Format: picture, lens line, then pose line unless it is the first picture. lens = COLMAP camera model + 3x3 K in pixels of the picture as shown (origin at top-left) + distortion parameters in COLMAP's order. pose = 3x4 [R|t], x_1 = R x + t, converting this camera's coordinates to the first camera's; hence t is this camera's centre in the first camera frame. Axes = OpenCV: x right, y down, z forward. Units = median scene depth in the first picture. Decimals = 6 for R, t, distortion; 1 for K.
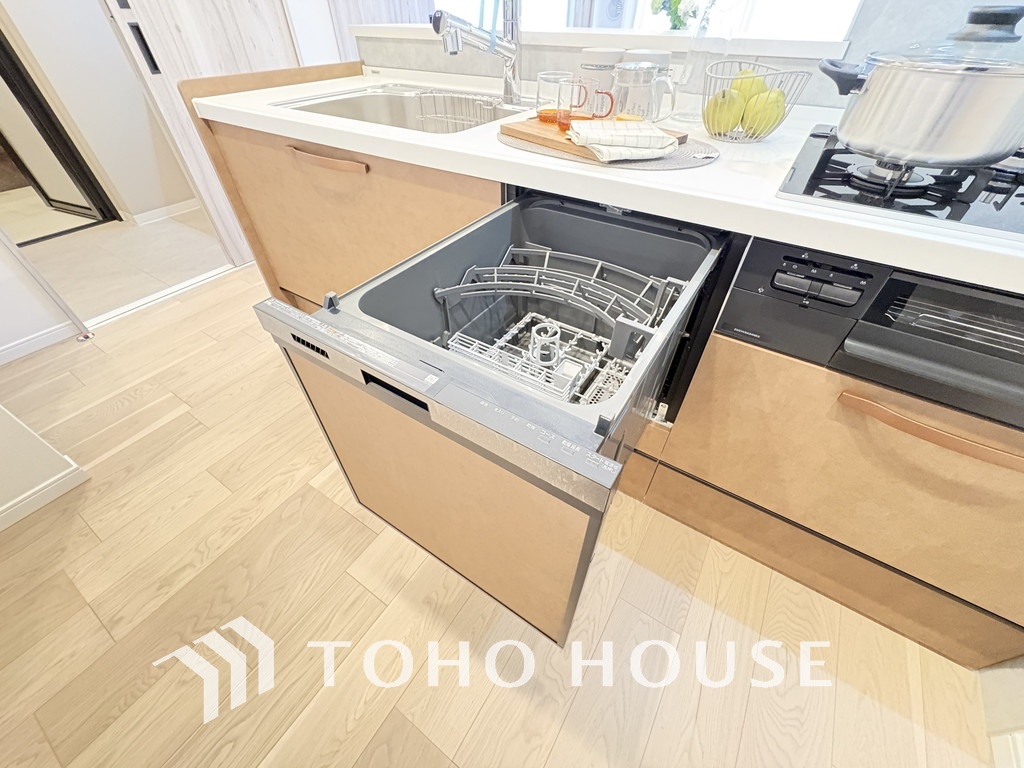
lens RADIAL K [[410.0, 0, 512.0], [0, 410.0, 384.0], [0, 0, 1]] dist [0.000715, -0.000051]
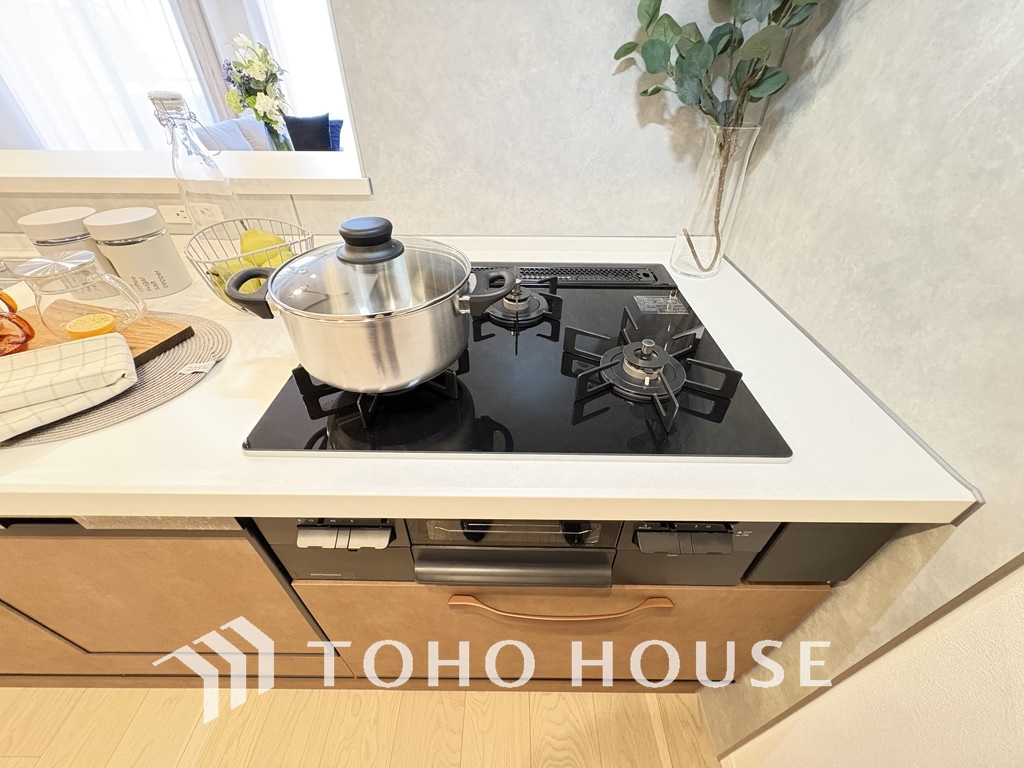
lens RADIAL K [[408.0, 0, 509.9], [0, 408.0, 385.6], [0, 0, 1]] dist [0.002883, 0.000487]
pose [[0.839601, -0.338564, 0.424788, 0.363477], [0.367624, 0.929861, 0.014502, -0.190655], [-0.399903, 0.143987, 0.905177, 0.056934]]
